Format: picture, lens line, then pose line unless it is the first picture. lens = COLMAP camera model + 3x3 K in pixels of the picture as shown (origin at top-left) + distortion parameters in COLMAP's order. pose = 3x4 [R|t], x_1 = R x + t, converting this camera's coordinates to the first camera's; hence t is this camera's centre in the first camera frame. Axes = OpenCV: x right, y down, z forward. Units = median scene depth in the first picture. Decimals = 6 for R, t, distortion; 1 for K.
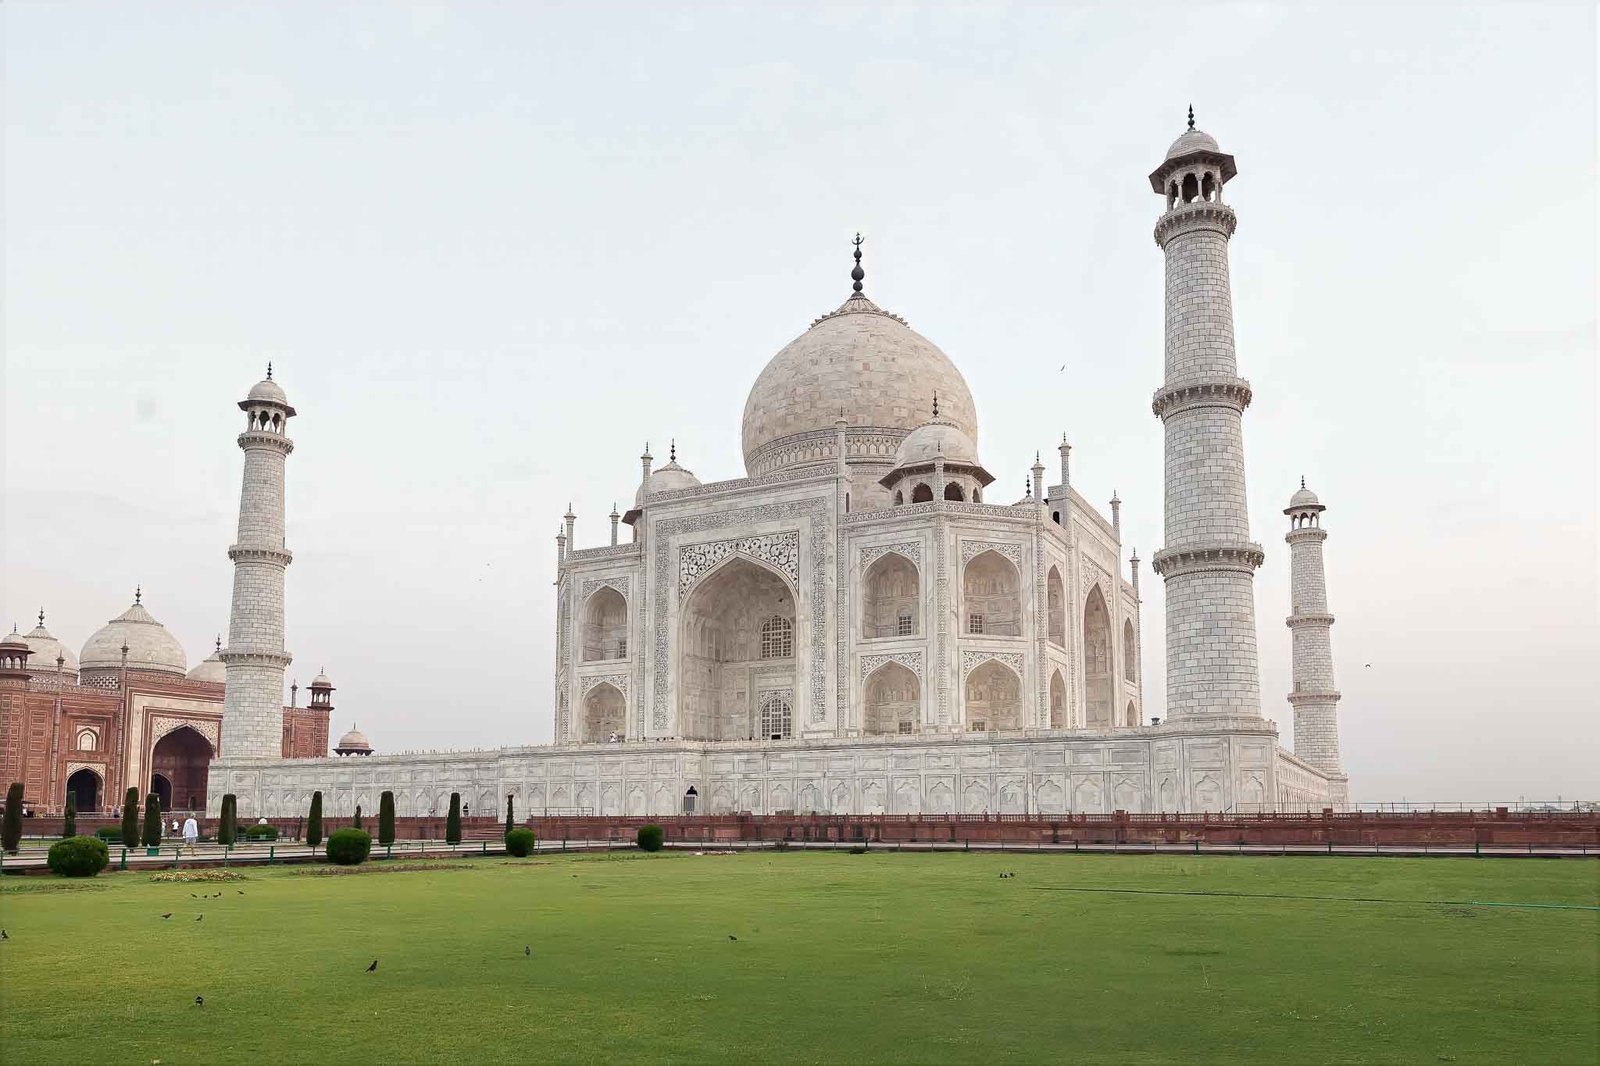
lens RADIAL K [[1536.4, 0, 609.1], [0, 1536.4, 507.5], [0, 0, 1]] dist [-0.004102, 0.009802]
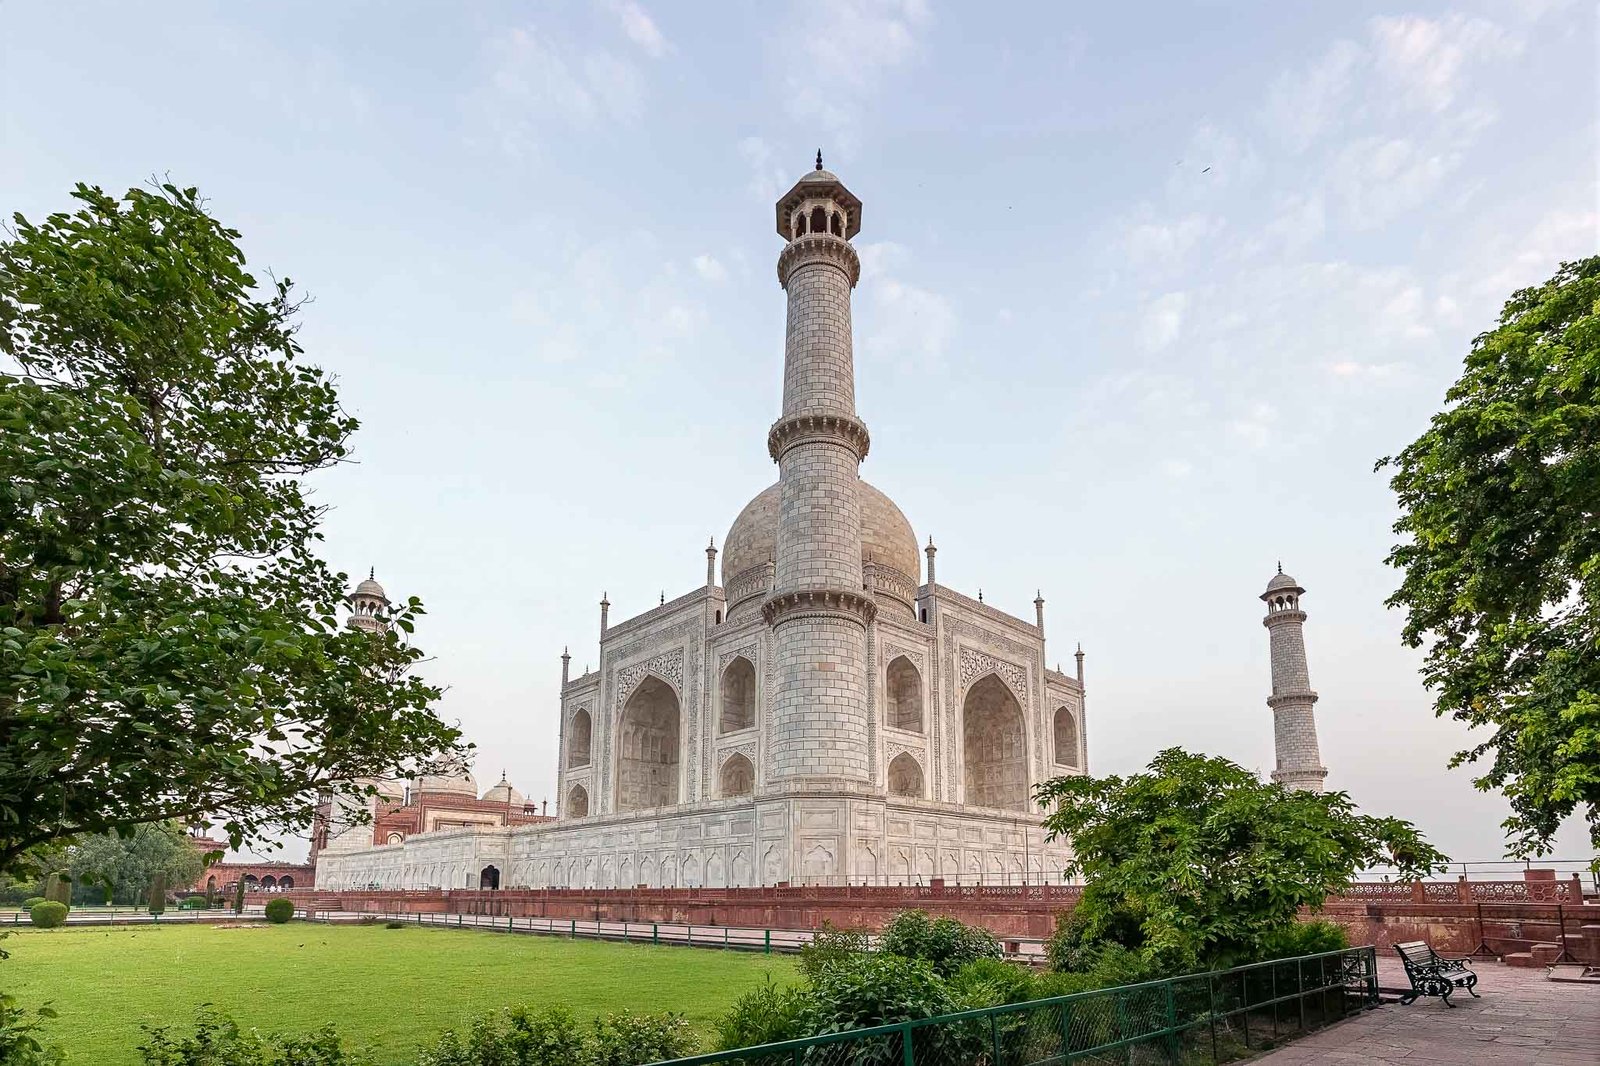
lens RADIAL K [[897.7, 0, 777.6], [0, 897.7, 687.6], [0, 0, 1]] dist [0.004399, 0.000985]
pose [[0.929064, -0.081904, -0.360738, 0.443538], [0.073632, 0.996612, -0.036640, 0.077802], [0.362517, 0.007479, 0.931947, 0.391140]]
